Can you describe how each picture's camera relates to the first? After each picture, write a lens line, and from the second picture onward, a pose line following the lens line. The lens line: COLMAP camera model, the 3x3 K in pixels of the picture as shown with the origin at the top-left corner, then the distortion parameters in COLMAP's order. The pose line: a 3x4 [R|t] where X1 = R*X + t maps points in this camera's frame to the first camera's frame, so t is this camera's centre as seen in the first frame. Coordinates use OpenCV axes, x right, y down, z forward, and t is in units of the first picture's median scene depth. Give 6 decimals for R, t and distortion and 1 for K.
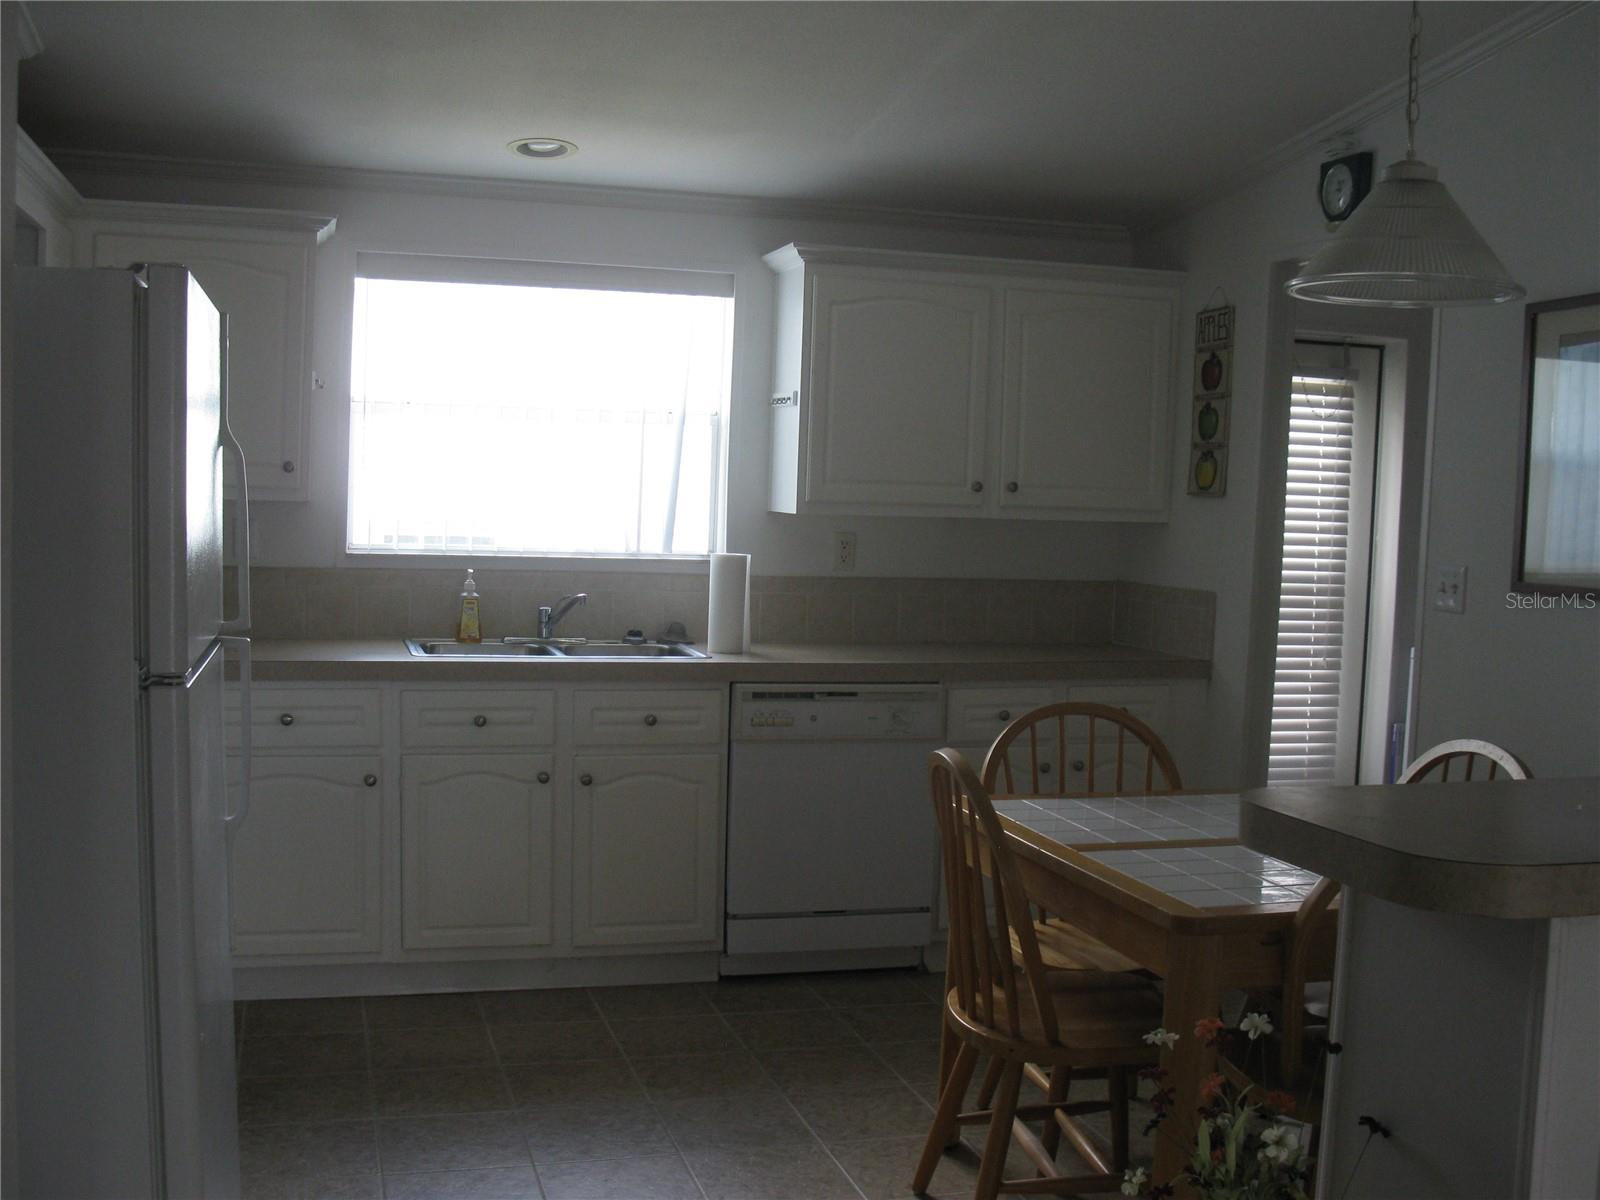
lens RADIAL K [[1710.8, 0, 801.3], [0, 1710.8, 600.4], [0, 0, 1]] dist [-0.104774, 0.000000]
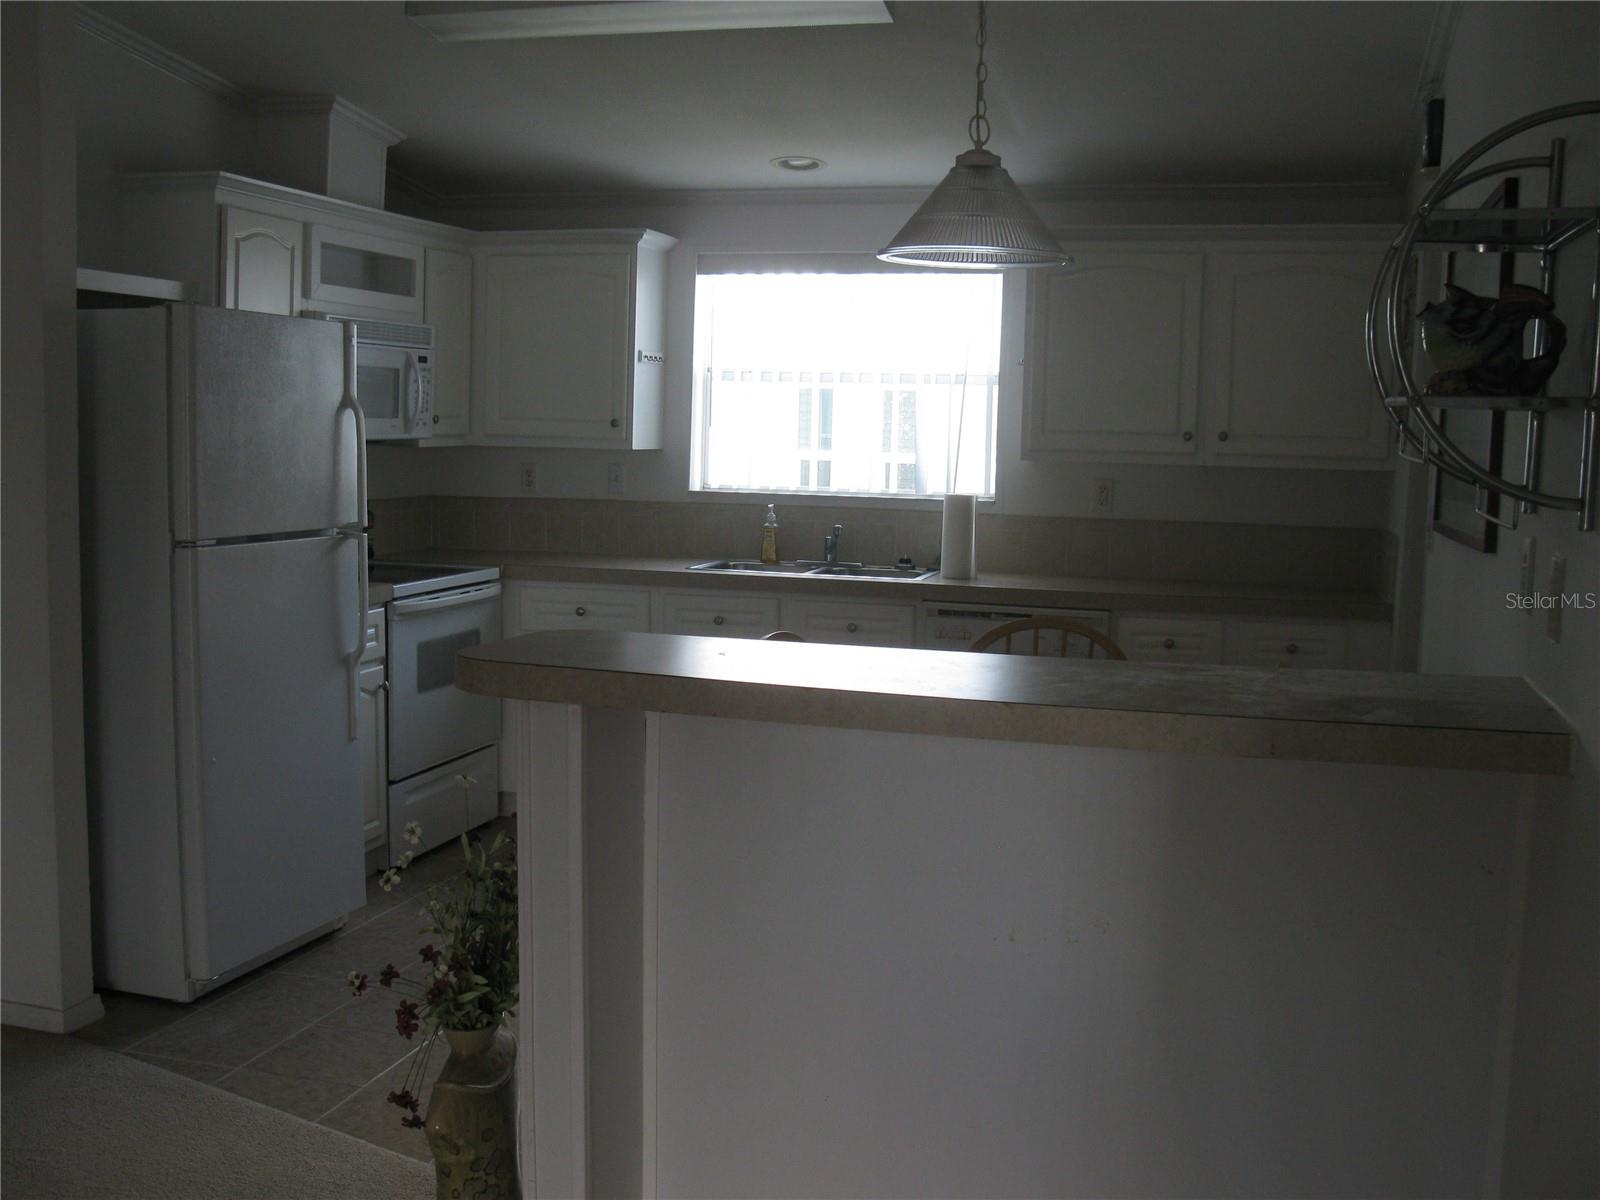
lens RADIAL K [[1710.8, 0, 788.5], [0, 1710.8, 593.4], [0, 0, 1]] dist [-0.104774, 0.000000]
pose [[0.857646, 0.038920, -0.512766, 0.462666], [-0.031553, 0.999236, 0.023067, 0.017516], [0.513272, -0.003604, 0.858218, -0.066327]]
